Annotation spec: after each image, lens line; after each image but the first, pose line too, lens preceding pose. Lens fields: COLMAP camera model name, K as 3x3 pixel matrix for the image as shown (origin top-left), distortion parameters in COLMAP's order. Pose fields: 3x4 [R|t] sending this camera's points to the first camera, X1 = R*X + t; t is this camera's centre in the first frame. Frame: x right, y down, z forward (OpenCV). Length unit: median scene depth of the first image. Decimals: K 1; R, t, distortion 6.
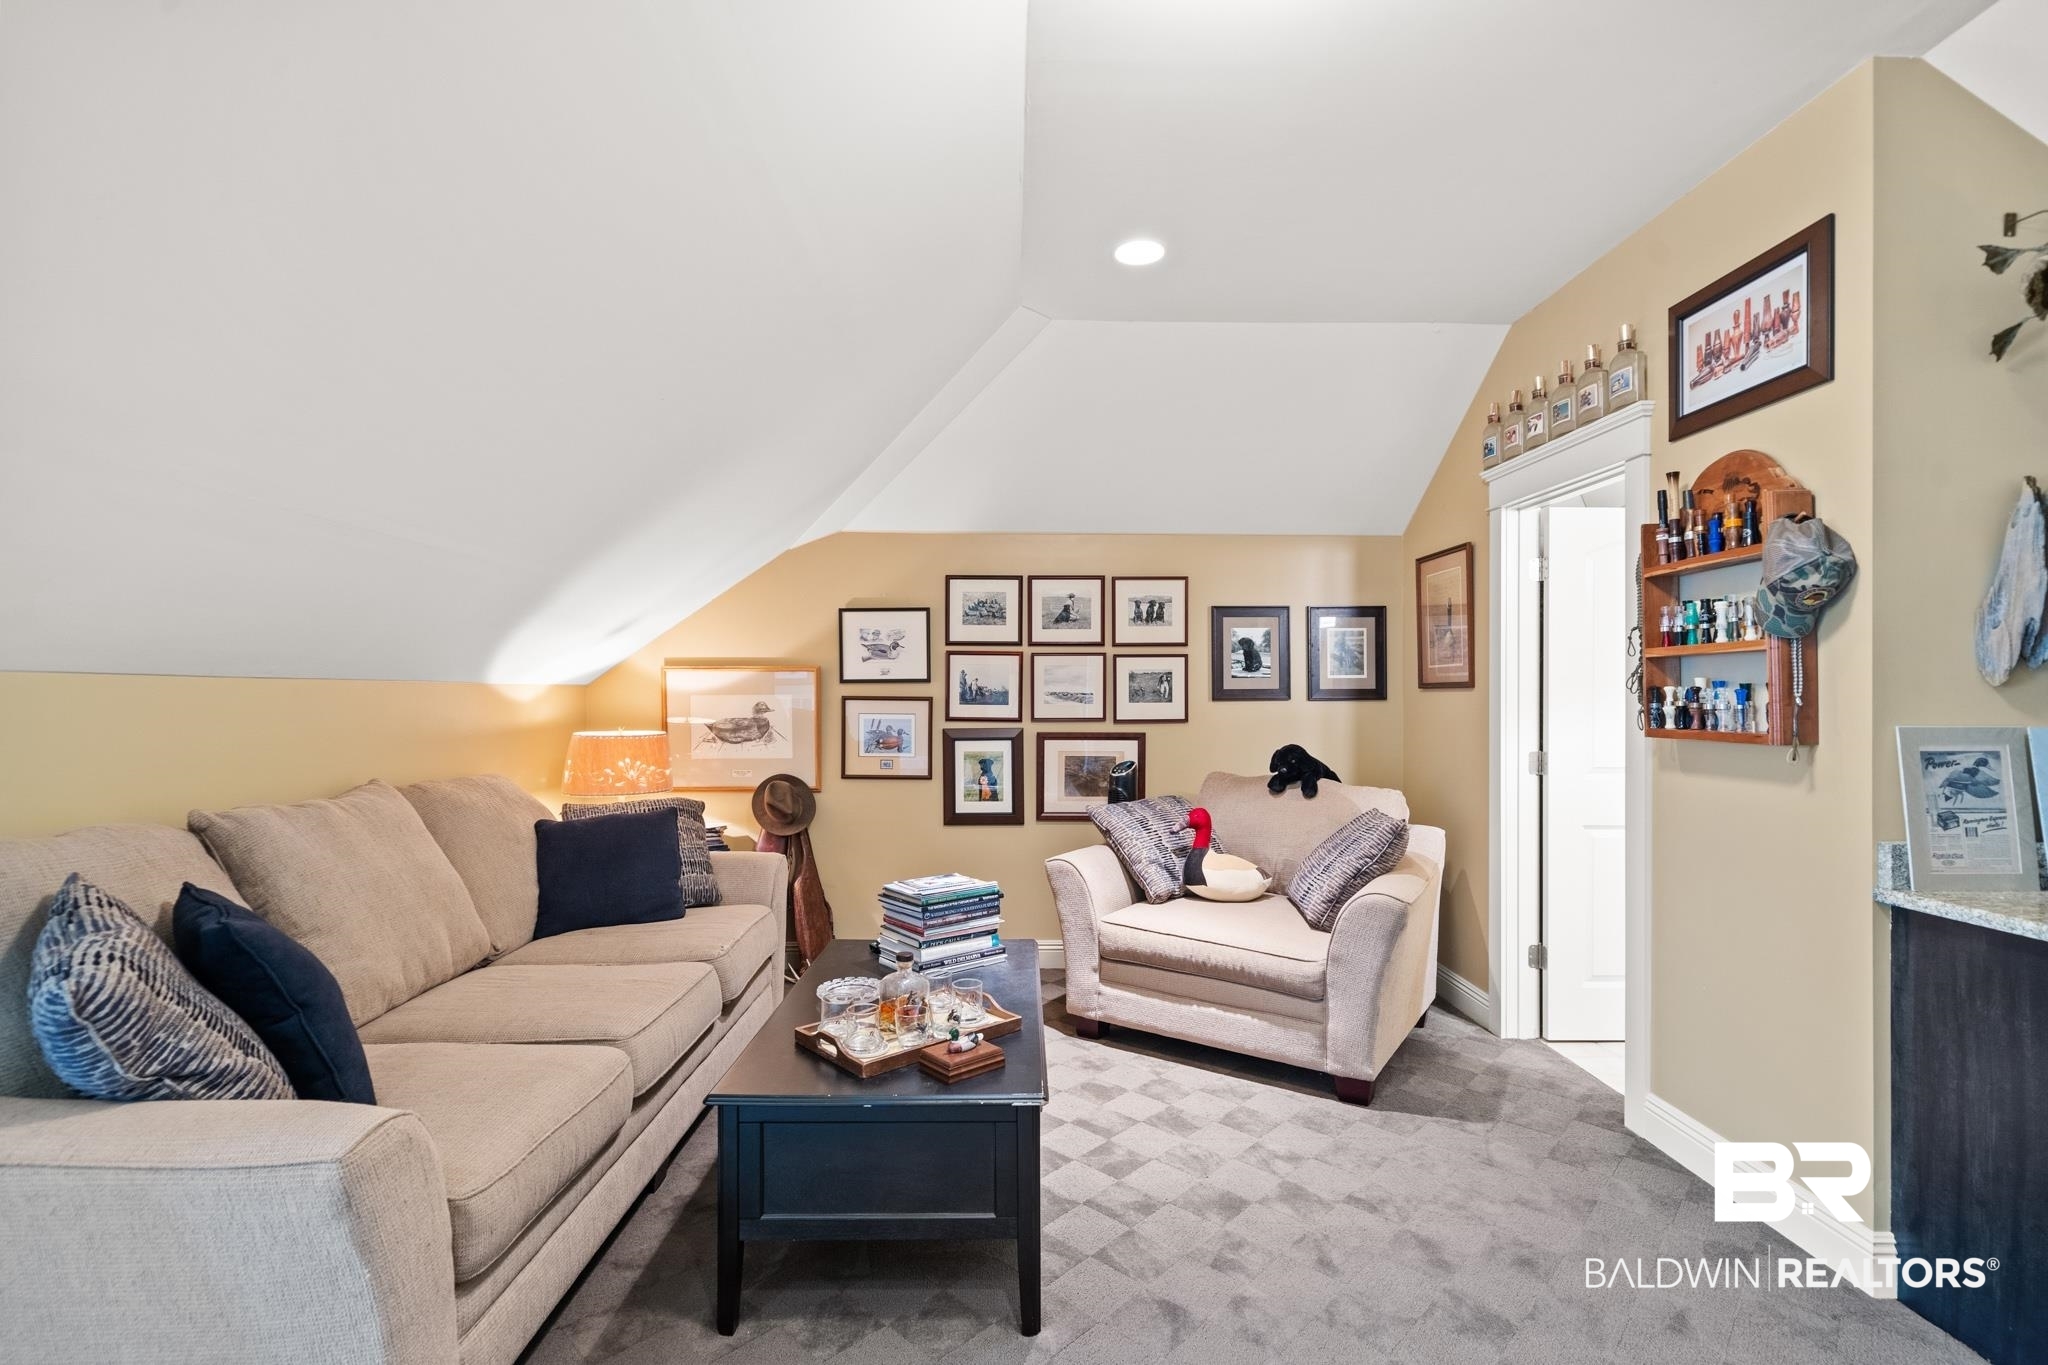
lens RADIAL K [[943.7, 0, 1024.4], [0, 943.7, 686.9], [0, 0, 1]] dist [0.002956, 0.000381]
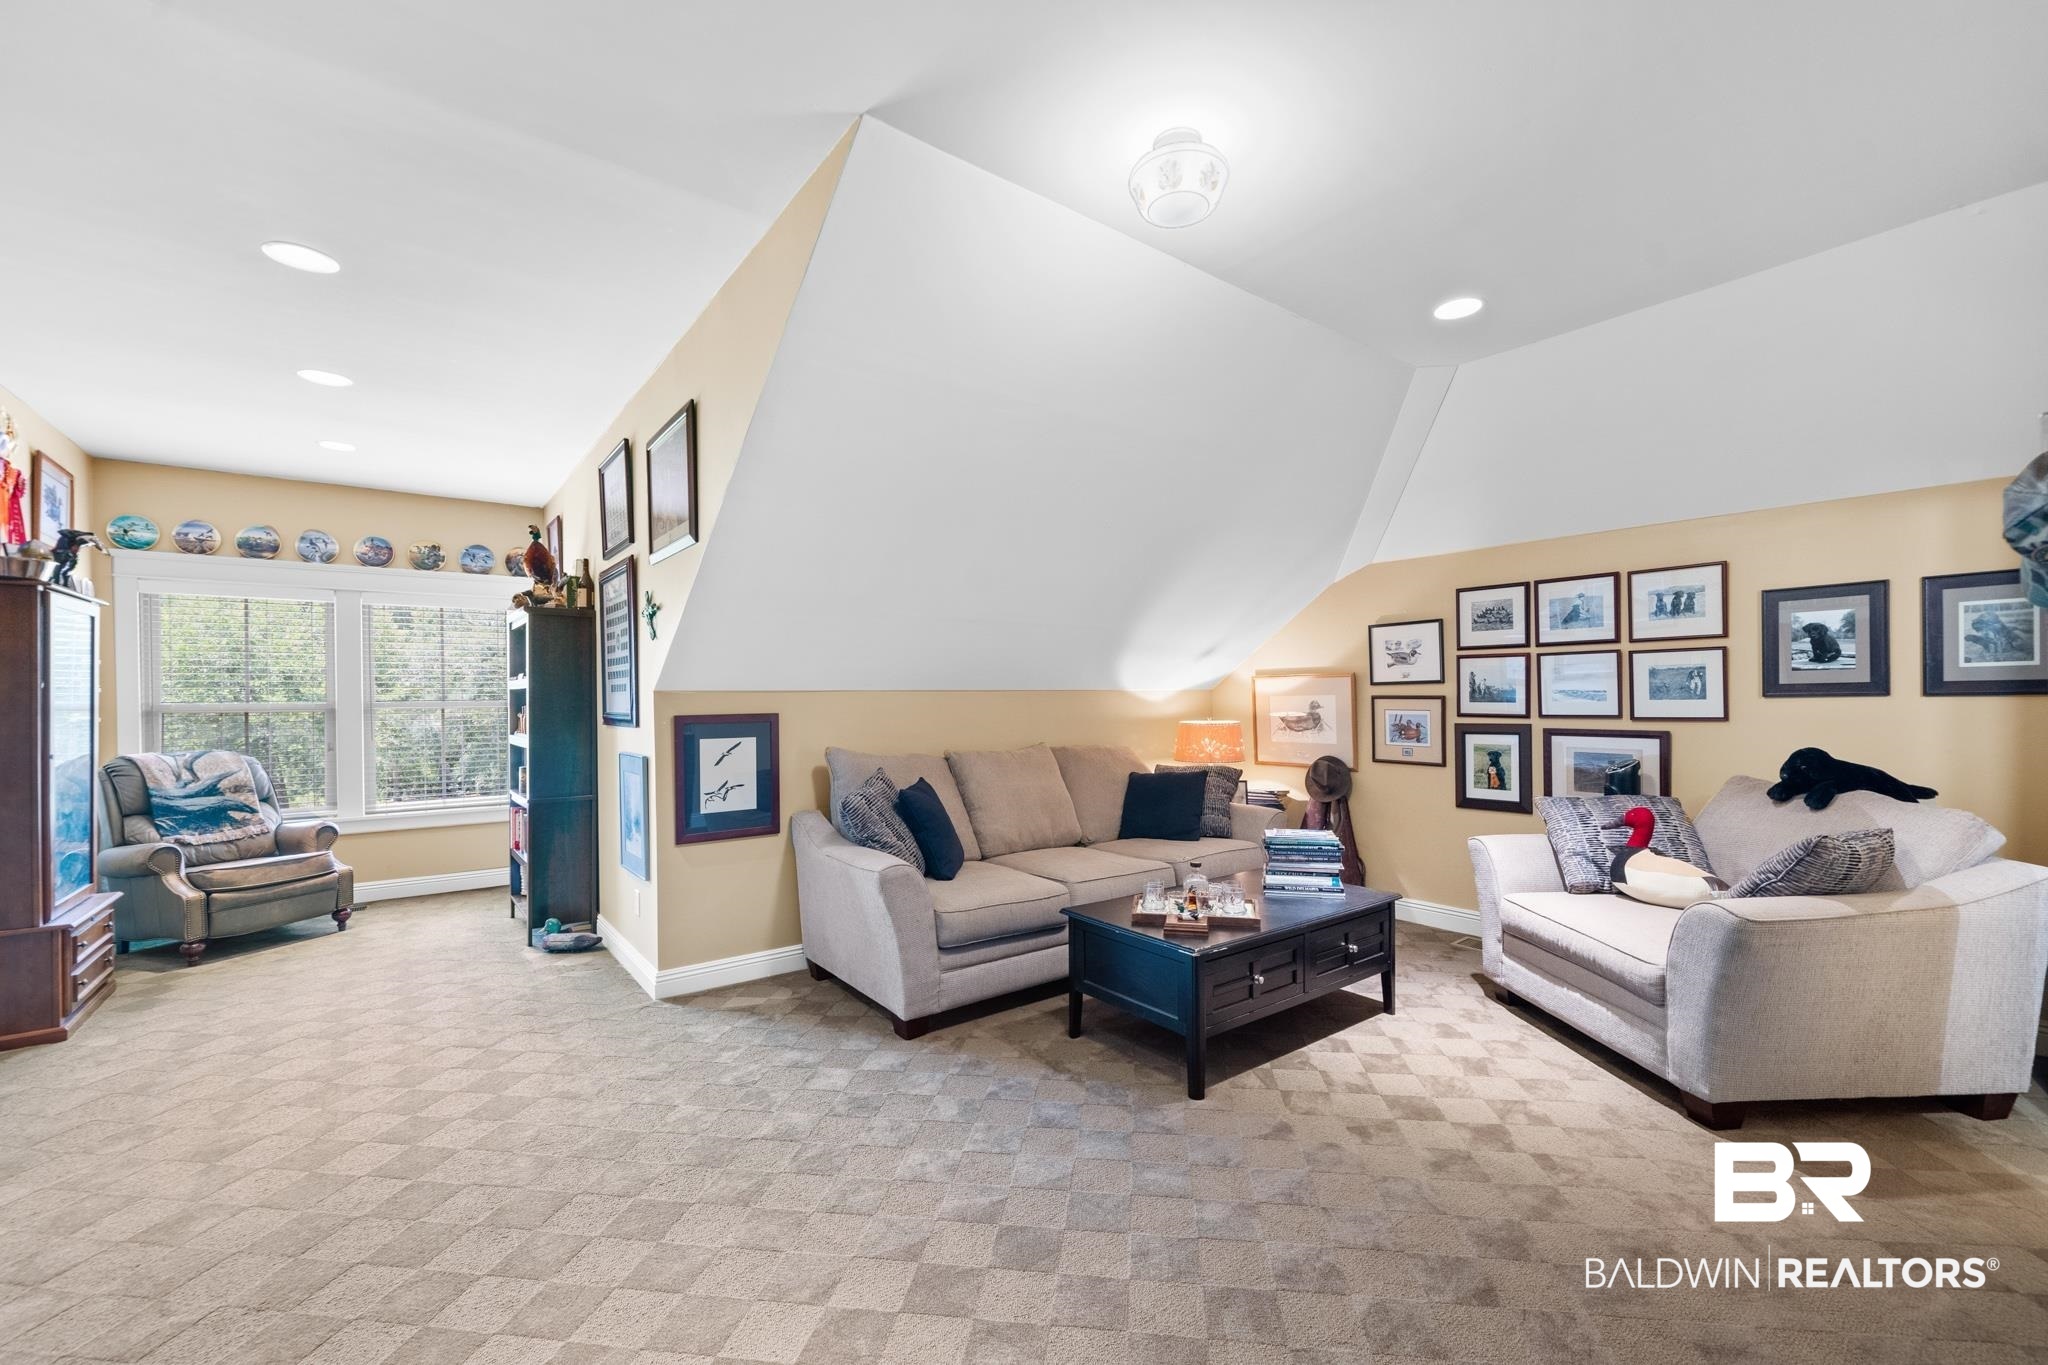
lens RADIAL K [[836.4, 0, 1030.9], [0, 836.4, 697.1], [0, 0, 1]] dist [-0.004658, -0.000286]
pose [[0.594797, -0.007600, -0.803840, 0.425426], [0.018130, 0.999828, 0.003963, -0.000892], [0.803672, -0.016930, 0.594832, -0.019827]]
